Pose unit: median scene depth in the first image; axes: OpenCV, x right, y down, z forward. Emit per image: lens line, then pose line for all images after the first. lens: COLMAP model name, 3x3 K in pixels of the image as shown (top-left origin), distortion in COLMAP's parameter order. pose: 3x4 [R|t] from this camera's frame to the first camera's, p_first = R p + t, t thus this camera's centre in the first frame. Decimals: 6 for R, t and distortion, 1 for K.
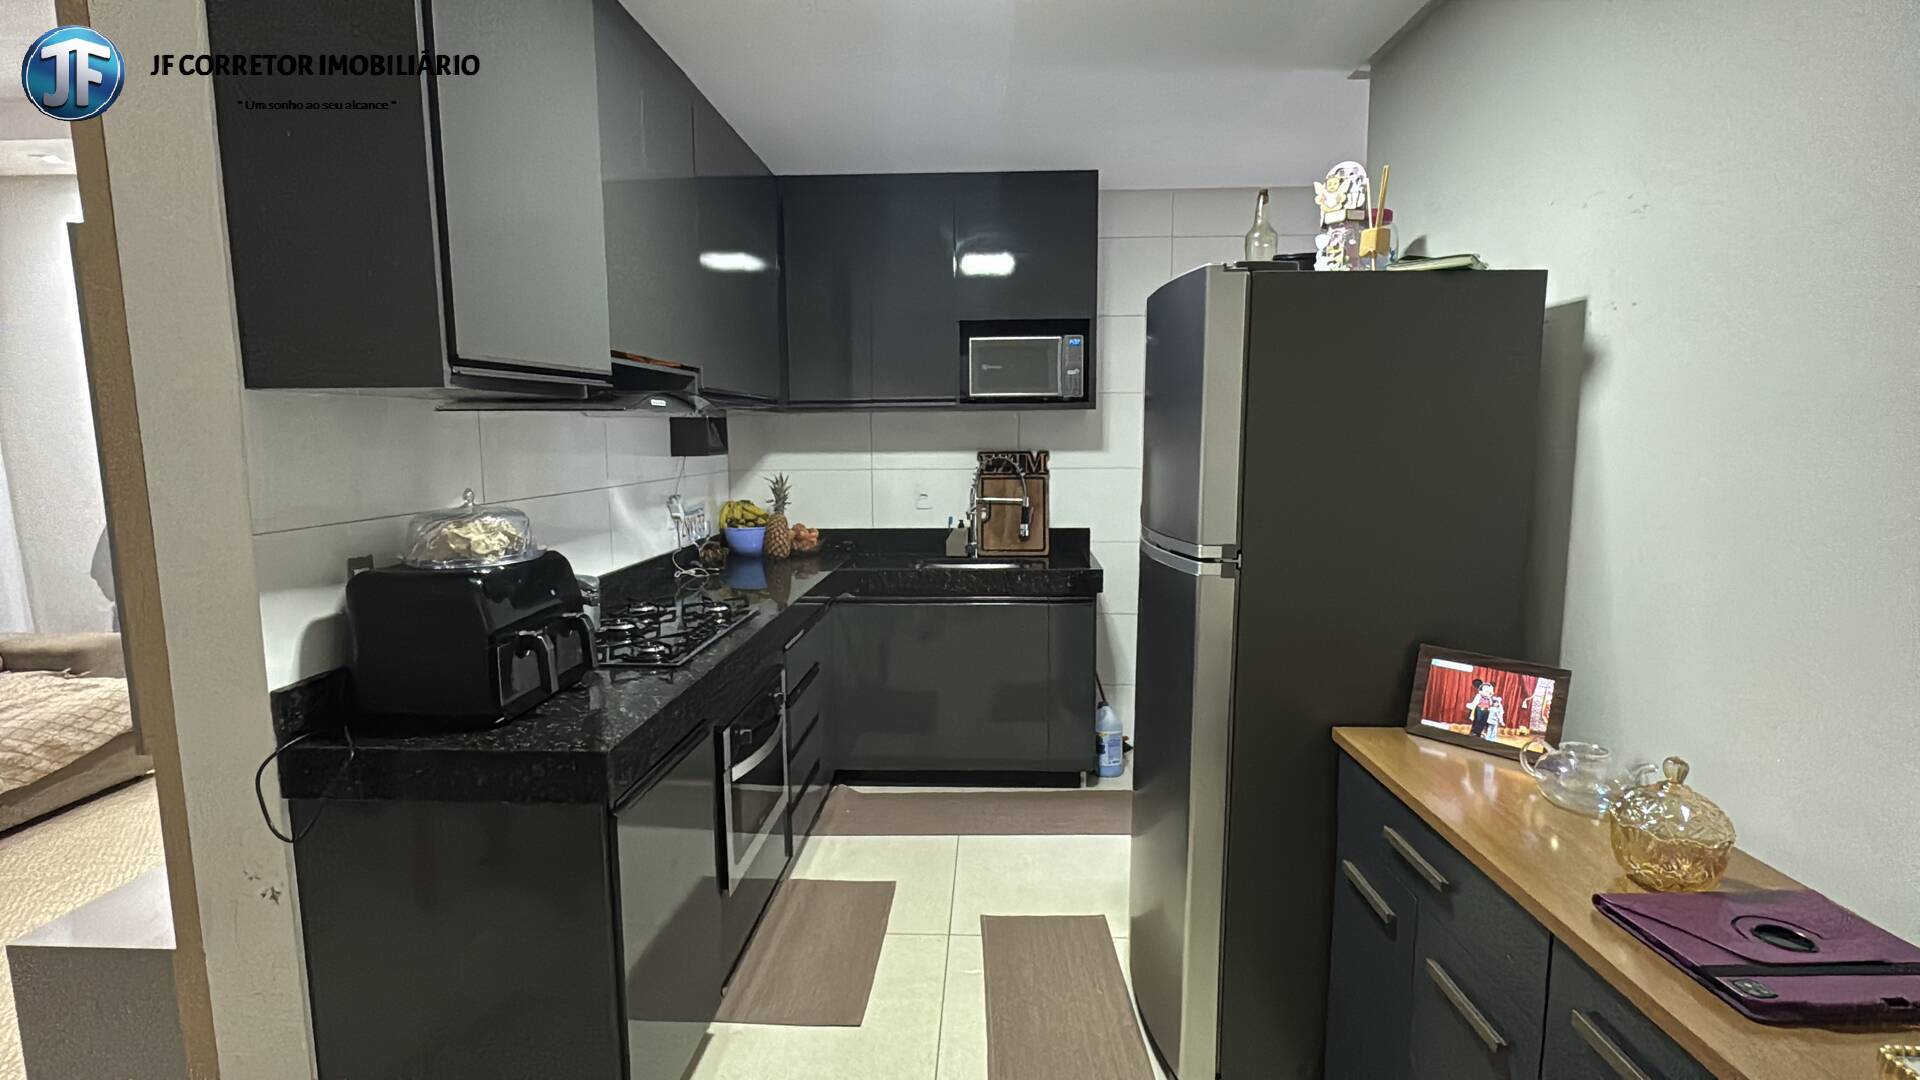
lens RADIAL K [[875.4, 0, 957.4], [0, 875.4, 535.6], [0, 0, 1]] dist [0.000312, 0.000587]
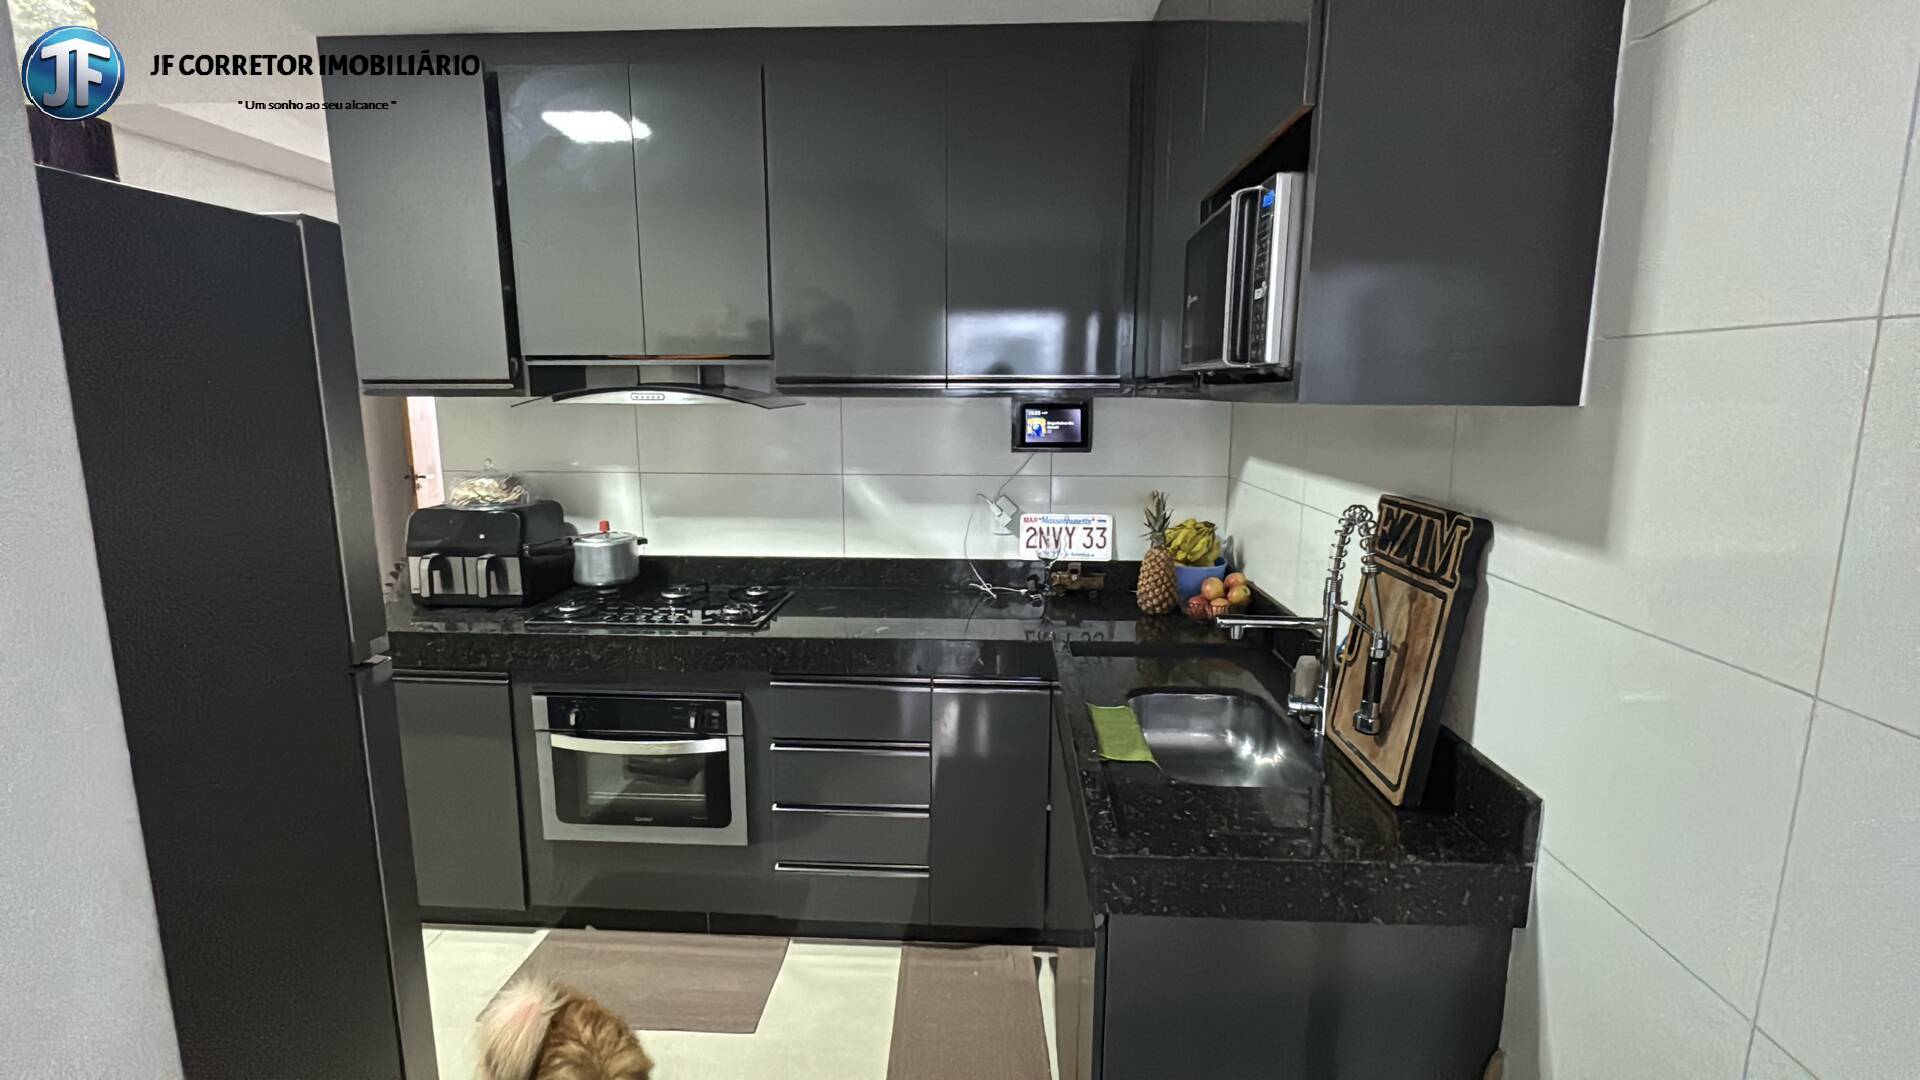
lens RADIAL K [[875.4, 0, 957.4], [0, 875.4, 535.6], [0, 0, 1]] dist [0.000312, 0.000587]
pose [[0.020360, 0.177149, -0.983973, 0.431856], [-0.122573, 0.977195, 0.173393, -0.126438], [0.992251, 0.117078, 0.041610, 0.790444]]
